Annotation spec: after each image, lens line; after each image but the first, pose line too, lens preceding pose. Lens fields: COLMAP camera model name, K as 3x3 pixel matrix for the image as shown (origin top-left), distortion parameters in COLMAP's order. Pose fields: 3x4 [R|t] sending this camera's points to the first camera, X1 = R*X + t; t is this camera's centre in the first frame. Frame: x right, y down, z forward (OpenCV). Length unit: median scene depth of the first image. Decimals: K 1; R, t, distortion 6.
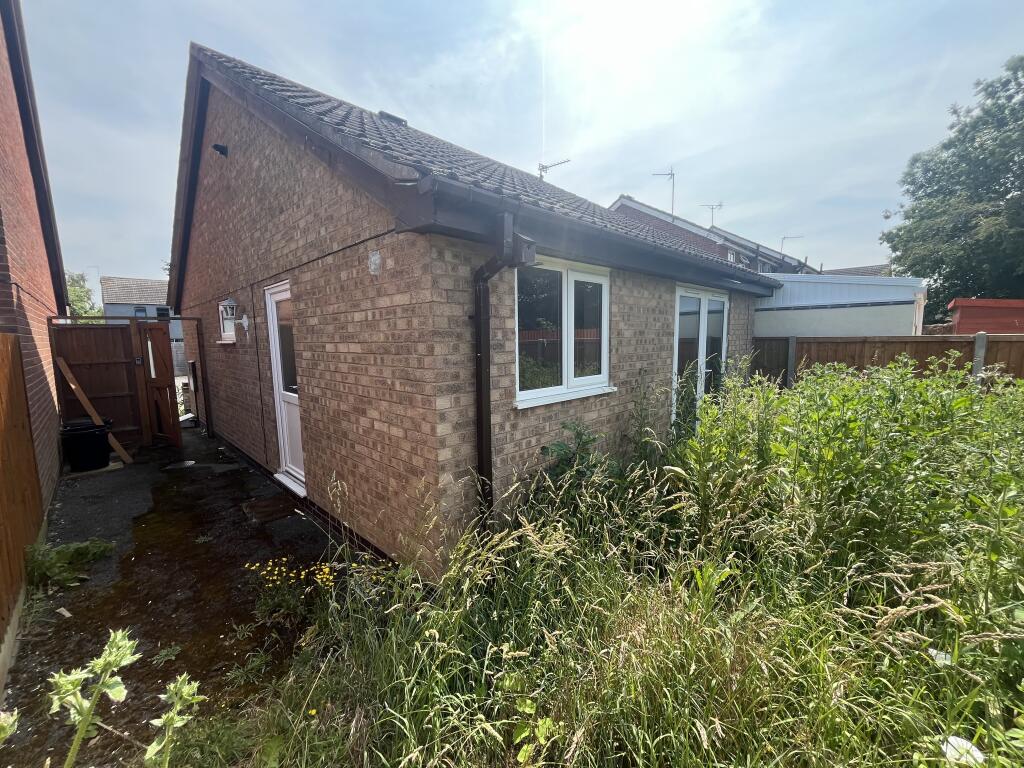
lens RADIAL K [[417.0, 0, 512.9], [0, 417.0, 385.1], [0, 0, 1]] dist [-0.002987, -0.000402]
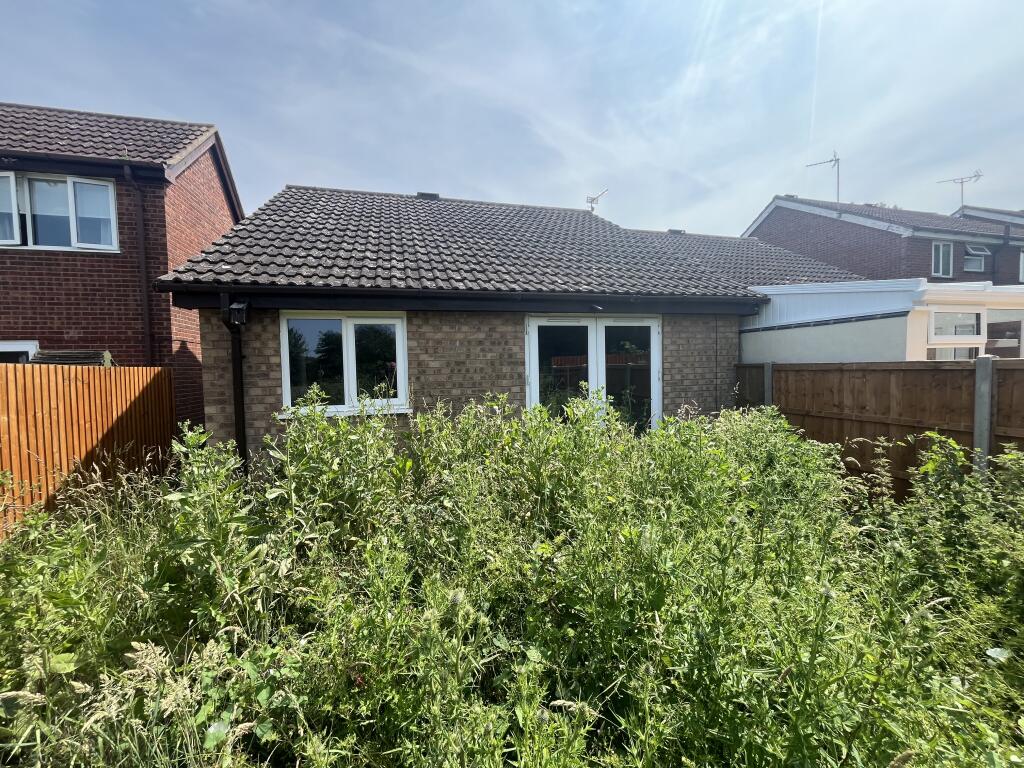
lens RADIAL K [[417.0, 0, 512.4], [0, 417.0, 383.0], [0, 0, 1]] dist [-0.002987, -0.000402]
pose [[0.866383, 0.015250, -0.499146, 0.703071], [-0.048213, 0.997419, -0.053211, -0.013626], [0.497047, 0.070167, 0.864882, 0.075275]]
